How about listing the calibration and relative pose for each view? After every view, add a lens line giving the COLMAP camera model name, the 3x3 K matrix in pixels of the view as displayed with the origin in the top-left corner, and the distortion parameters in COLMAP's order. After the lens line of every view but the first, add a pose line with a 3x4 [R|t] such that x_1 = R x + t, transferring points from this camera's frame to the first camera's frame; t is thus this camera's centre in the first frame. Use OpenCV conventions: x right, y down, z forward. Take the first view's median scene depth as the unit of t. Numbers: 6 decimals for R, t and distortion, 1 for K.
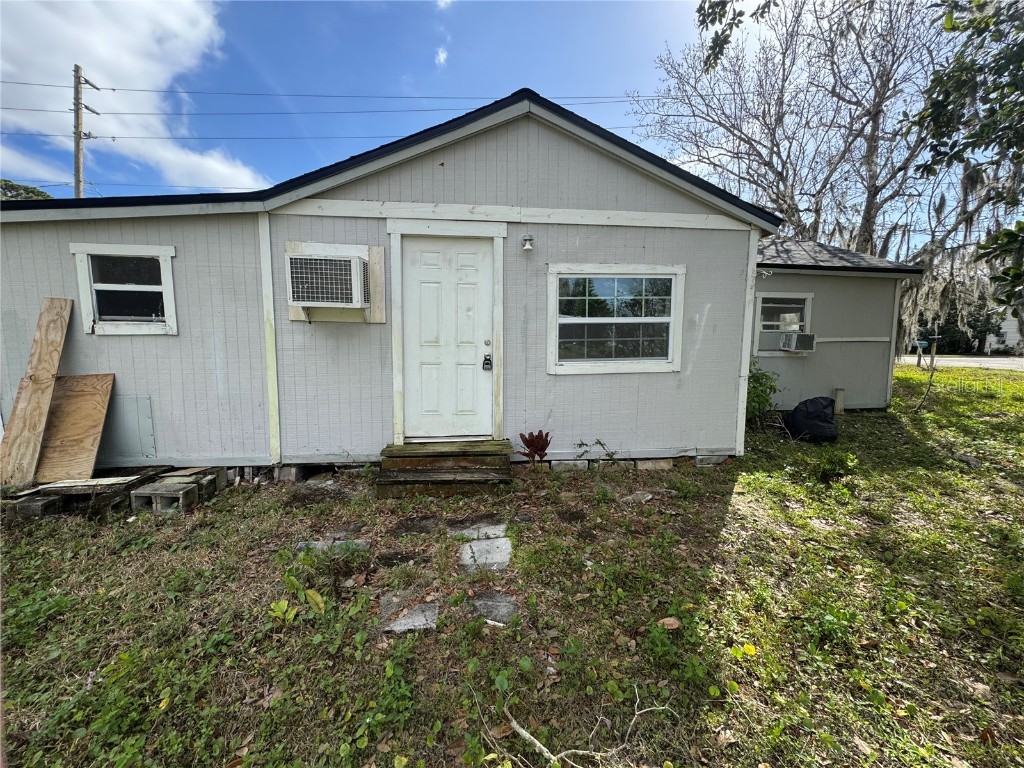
lens RADIAL K [[407.5, 0, 511.0], [0, 407.5, 380.4], [0, 0, 1]] dist [-0.000655, 0.000056]
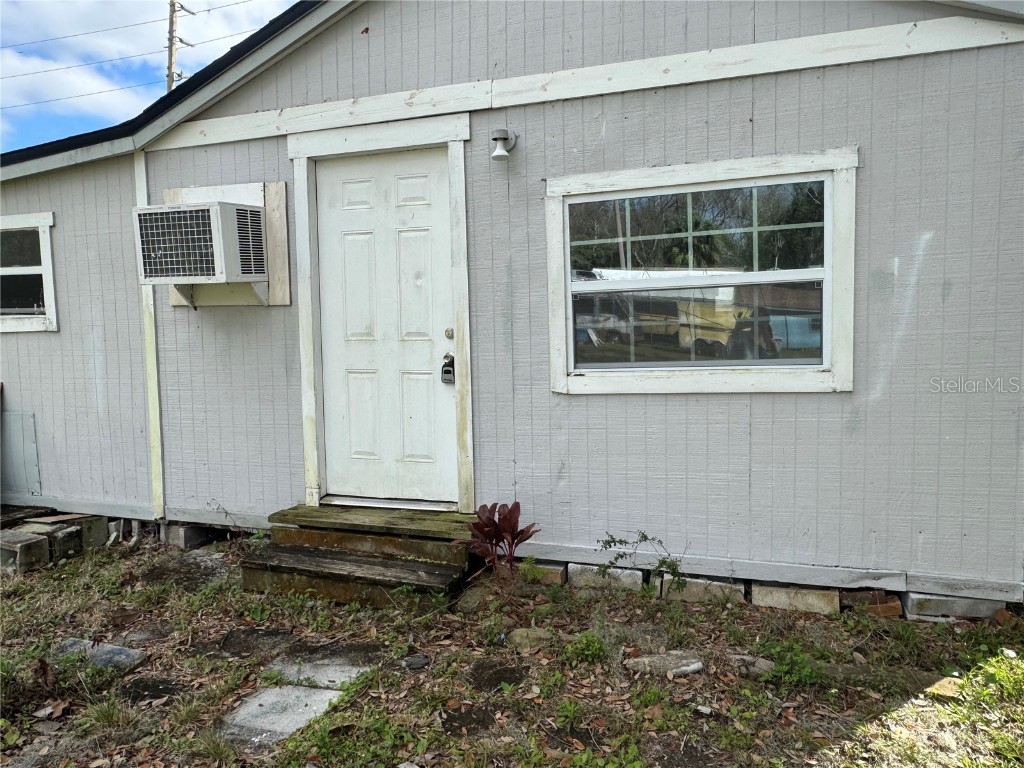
lens RADIAL K [[720.1, 0, 512.0], [0, 720.1, 384.0], [0, 0, 1]] dist [-0.000746, -0.000443]
pose [[0.904526, 0.011147, -0.426273, 0.456110], [-0.021397, 0.999585, -0.019266, -0.008049], [0.425881, 0.026548, 0.904389, 0.165700]]
